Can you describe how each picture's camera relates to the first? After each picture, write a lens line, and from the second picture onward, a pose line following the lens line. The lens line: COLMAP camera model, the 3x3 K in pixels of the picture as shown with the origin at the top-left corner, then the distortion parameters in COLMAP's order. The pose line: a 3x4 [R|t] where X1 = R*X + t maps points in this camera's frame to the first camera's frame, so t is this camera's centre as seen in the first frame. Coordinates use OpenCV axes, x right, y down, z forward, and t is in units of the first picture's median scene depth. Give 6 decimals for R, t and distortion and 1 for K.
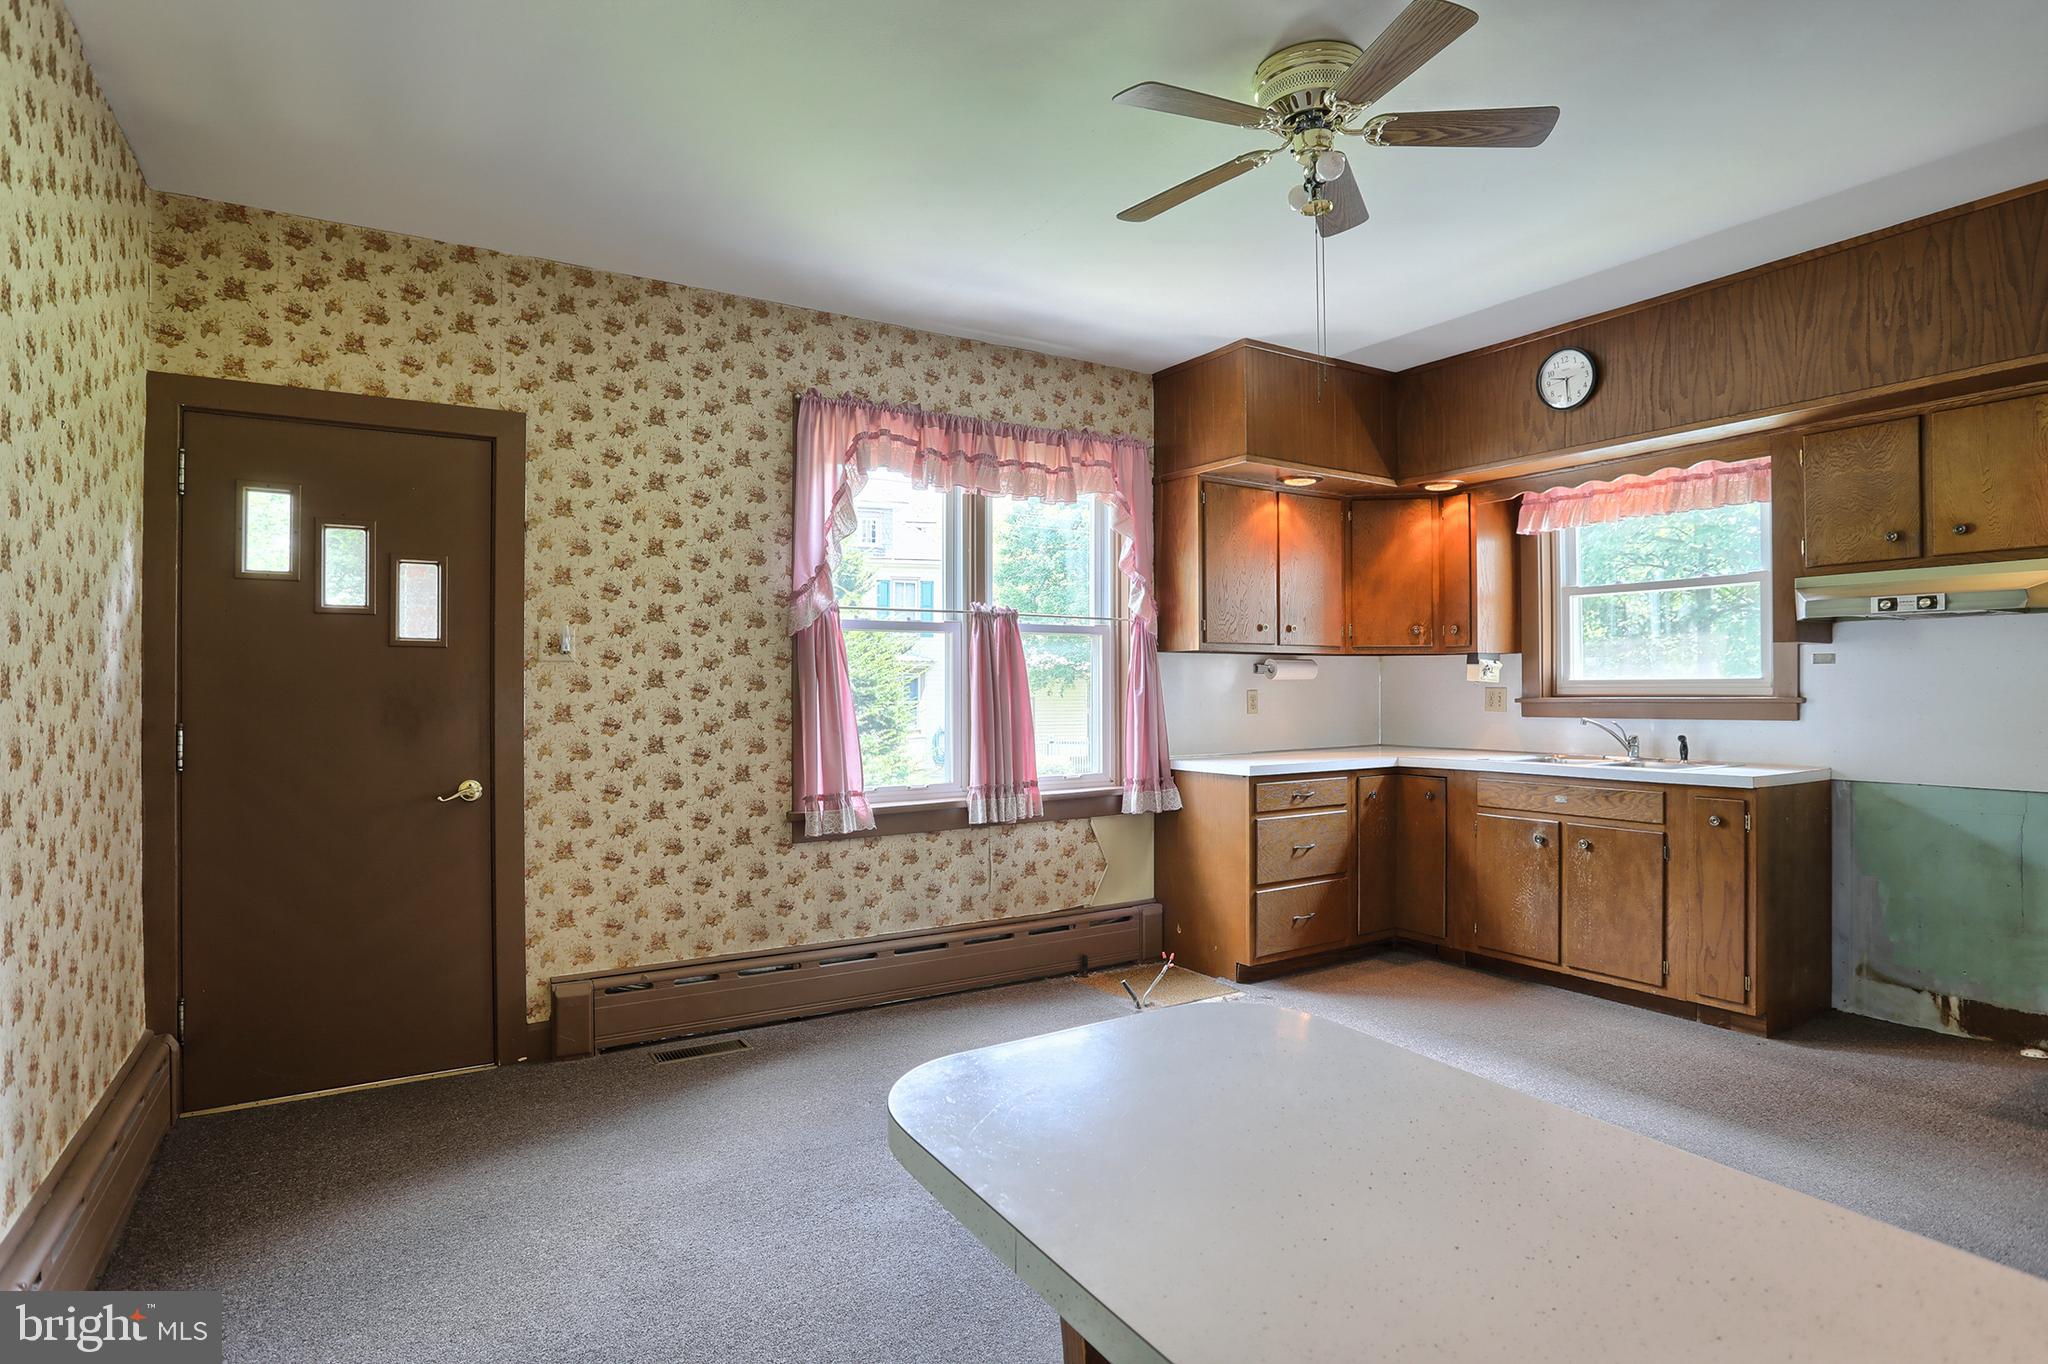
lens RADIAL K [[1105.5, 0, 1026.4], [0, 1105.5, 698.5], [0, 0, 1]] dist [-0.076388, 0.054262]
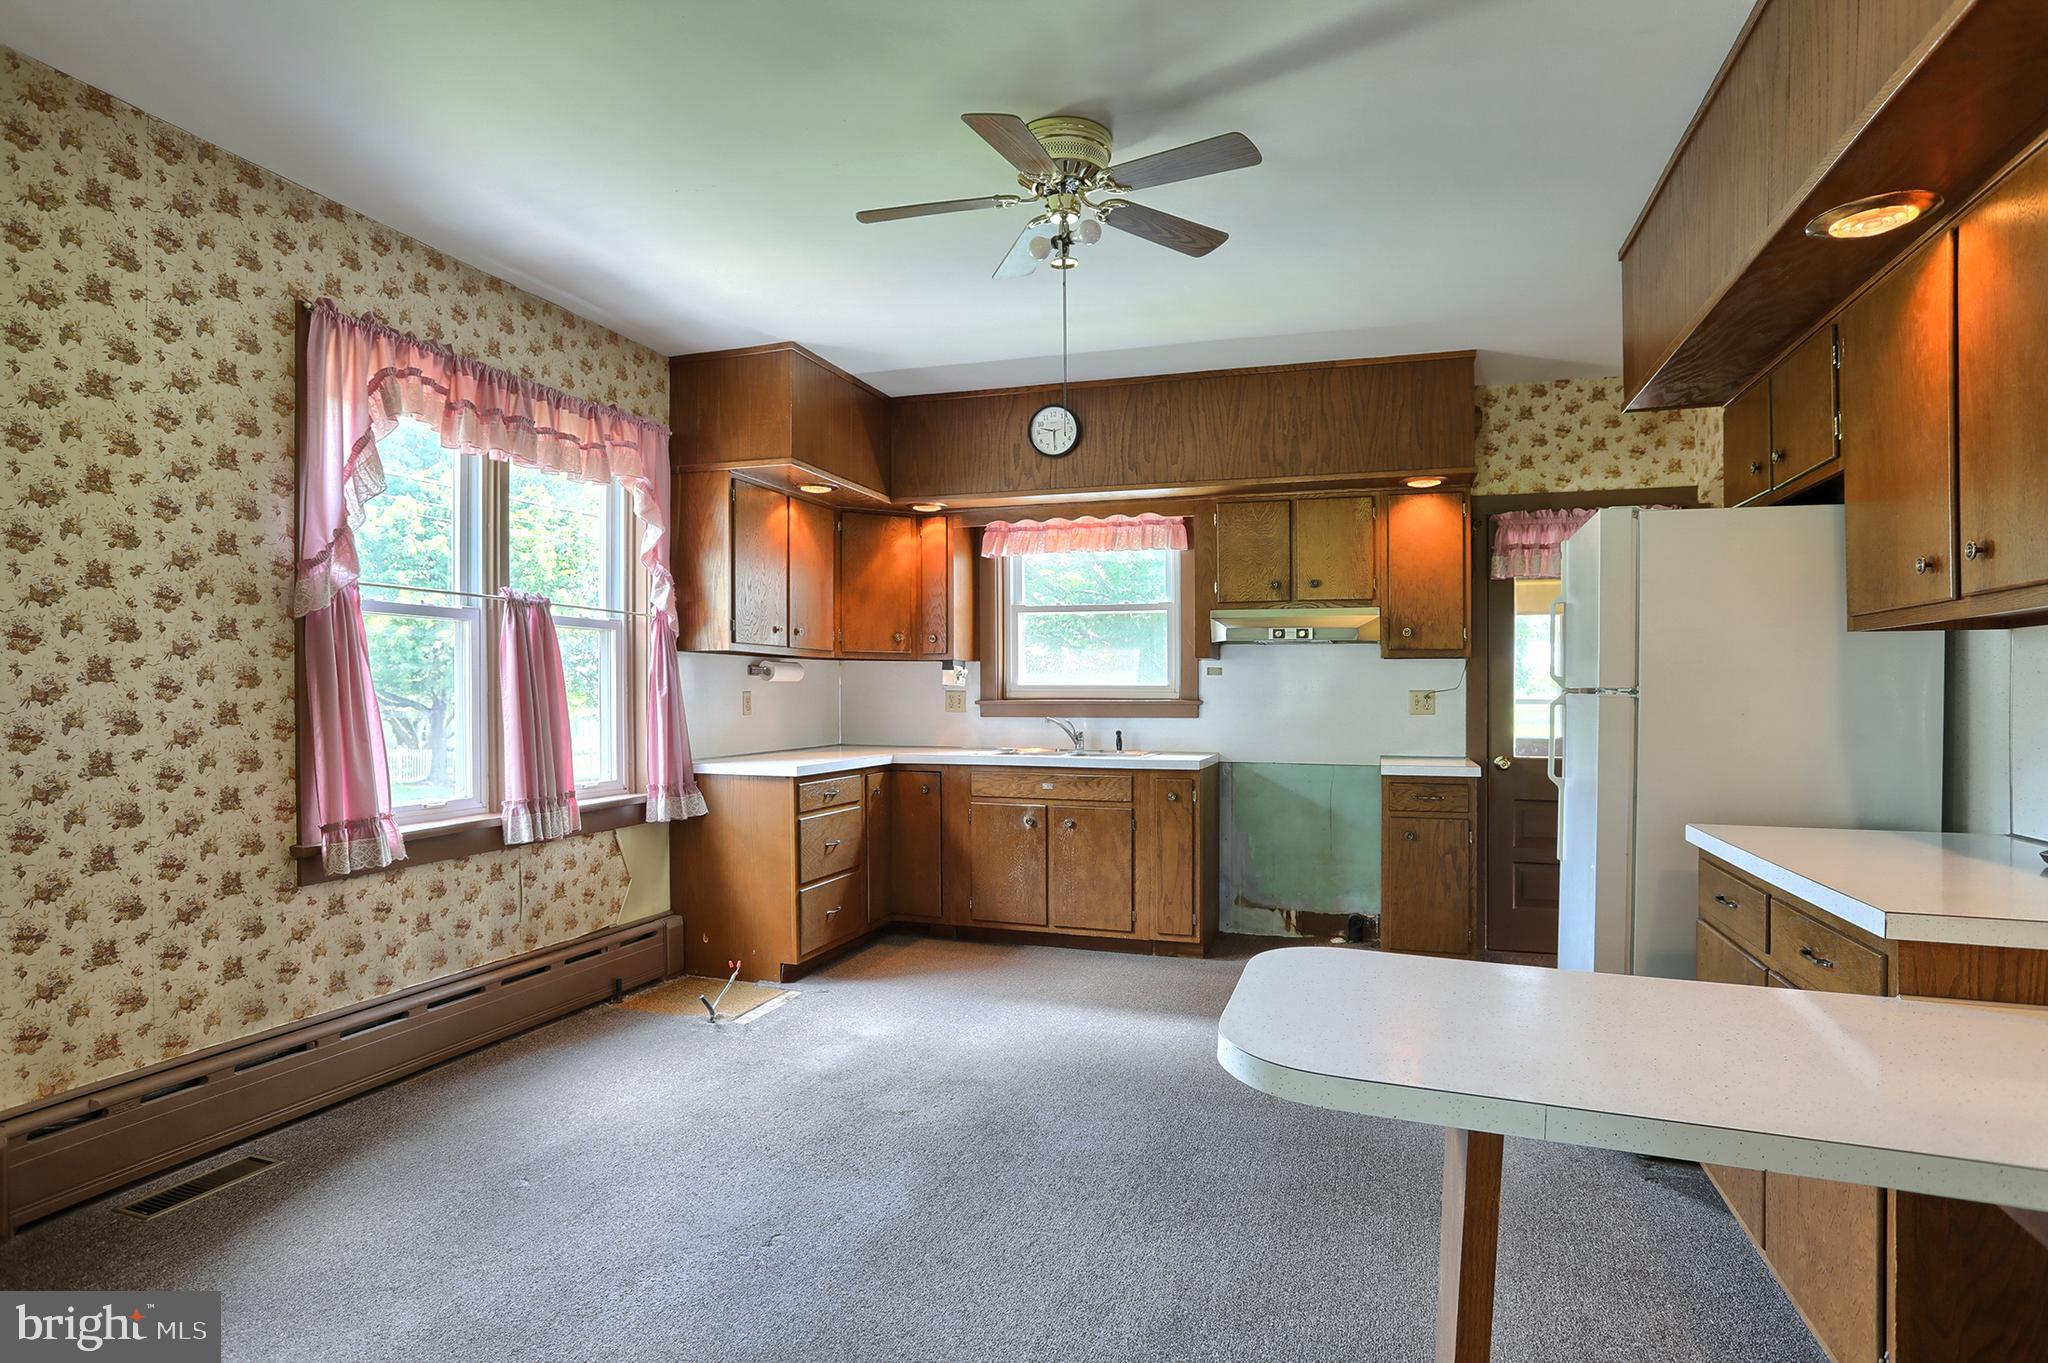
lens RADIAL K [[1095.8, 0, 1030.8], [0, 1095.8, 710.7], [0, 0, 1]] dist [-0.079969, 0.049329]
pose [[0.770407, -0.003368, 0.637544, -0.263499], [-0.002597, 0.999961, 0.008421, 0.000917], [-0.637547, -0.008144, 0.770368, 0.090503]]
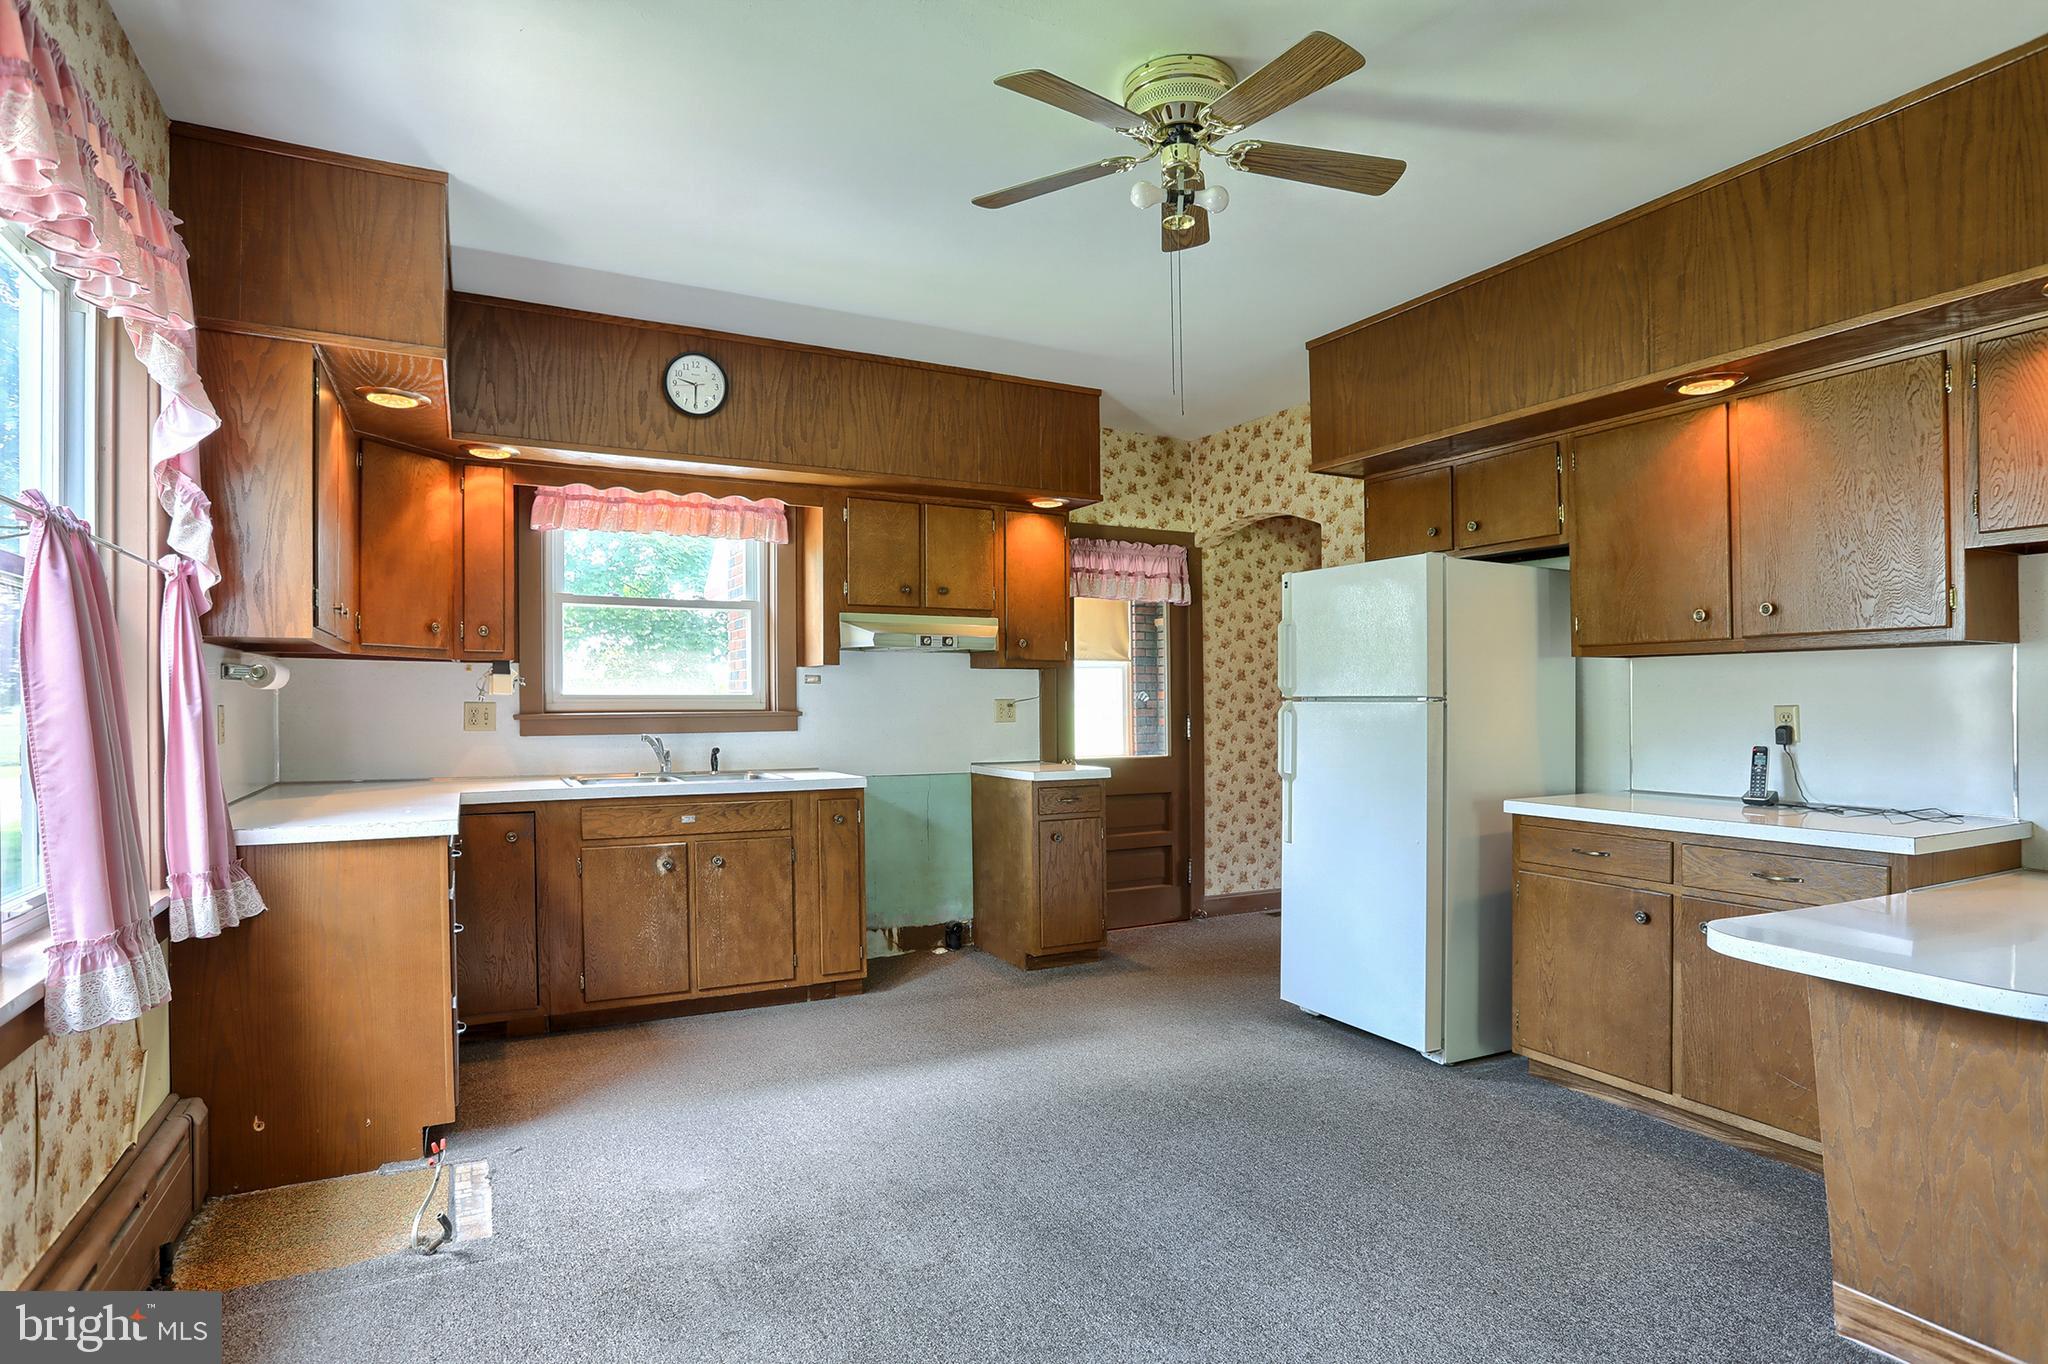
lens RADIAL K [[1058.7, 0, 1012.4], [0, 1058.7, 696.1], [0, 0, 1]] dist [-0.076858, 0.044615]
pose [[0.080681, 0.009056, 0.996699, -0.383764], [0.008564, 0.999916, -0.009778, -0.003552], [-0.996703, 0.009325, 0.080597, 0.601388]]
